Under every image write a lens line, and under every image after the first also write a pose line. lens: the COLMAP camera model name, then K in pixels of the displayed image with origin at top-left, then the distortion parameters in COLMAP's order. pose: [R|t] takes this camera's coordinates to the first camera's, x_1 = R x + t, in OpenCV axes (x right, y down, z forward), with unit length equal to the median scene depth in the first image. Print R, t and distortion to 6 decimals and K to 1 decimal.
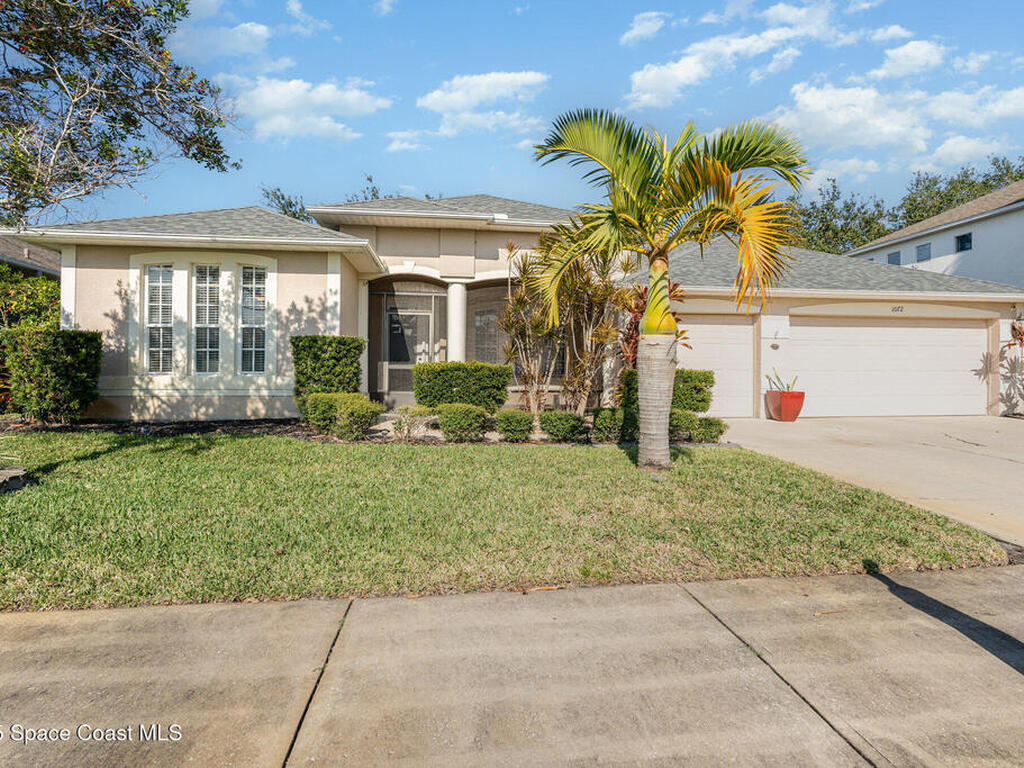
lens RADIAL K [[528.6, 0, 545.8], [0, 528.6, 375.9], [0, 0, 1]] dist [-0.005387, -0.000277]
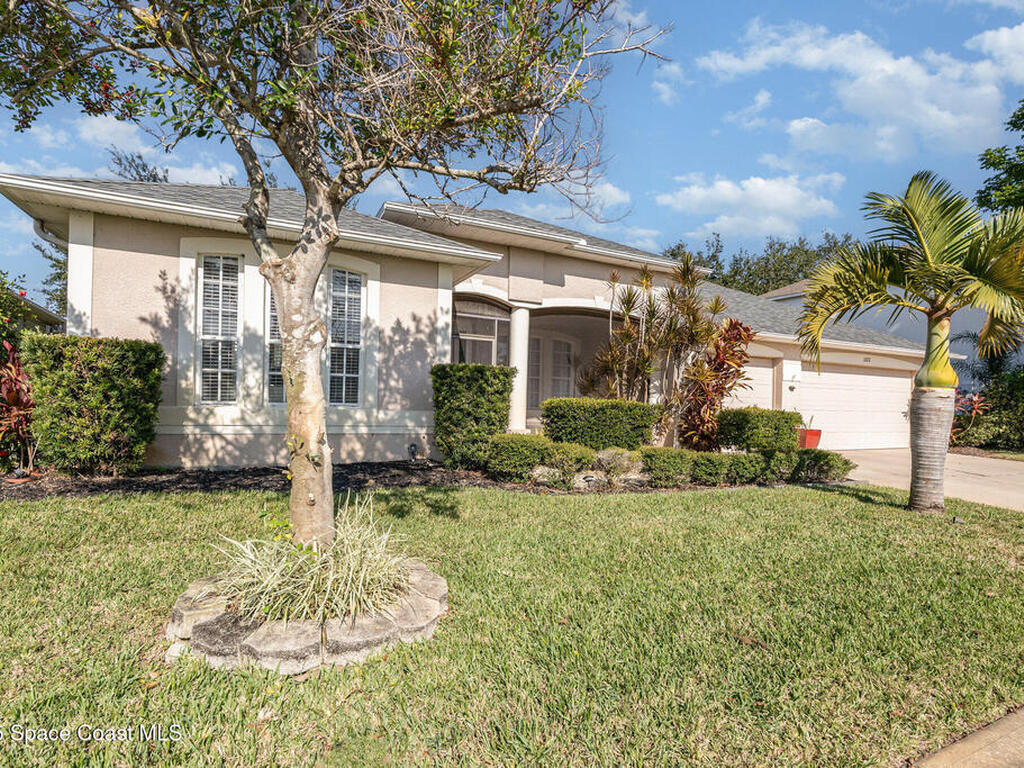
lens RADIAL K [[528.6, 0, 581.7], [0, 528.6, 412.0], [0, 0, 1]] dist [-0.005387, -0.000277]
pose [[0.942068, 0.018604, 0.334904, -0.490017], [-0.025412, 0.999550, 0.015956, -0.016861], [-0.334457, -0.023542, 0.942117, 0.131952]]
